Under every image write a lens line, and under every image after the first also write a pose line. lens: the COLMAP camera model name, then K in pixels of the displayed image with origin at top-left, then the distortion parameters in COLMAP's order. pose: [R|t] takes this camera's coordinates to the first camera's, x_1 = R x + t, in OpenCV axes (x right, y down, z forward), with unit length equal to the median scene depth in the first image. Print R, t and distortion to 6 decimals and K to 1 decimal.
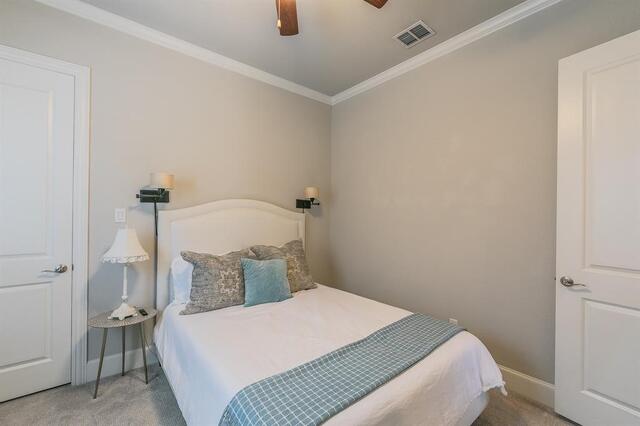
lens RADIAL K [[274.8, 0, 321.3], [0, 274.8, 215.4], [0, 0, 1]] dist [0.000129, 0.000037]
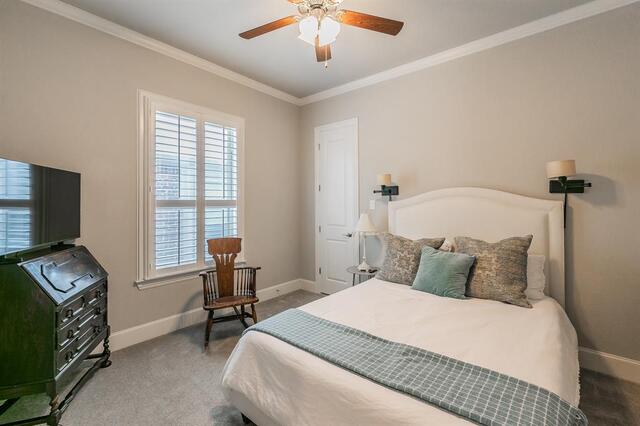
lens RADIAL K [[274.8, 0, 318.2], [0, 274.8, 200.1], [0, 0, 1]] dist [0.000129, 0.000037]
pose [[0.185474, -0.020371, -0.982438, 0.646192], [0.001479, 0.999790, -0.020452, 0.005498], [0.982648, 0.002340, 0.185465, 0.392189]]
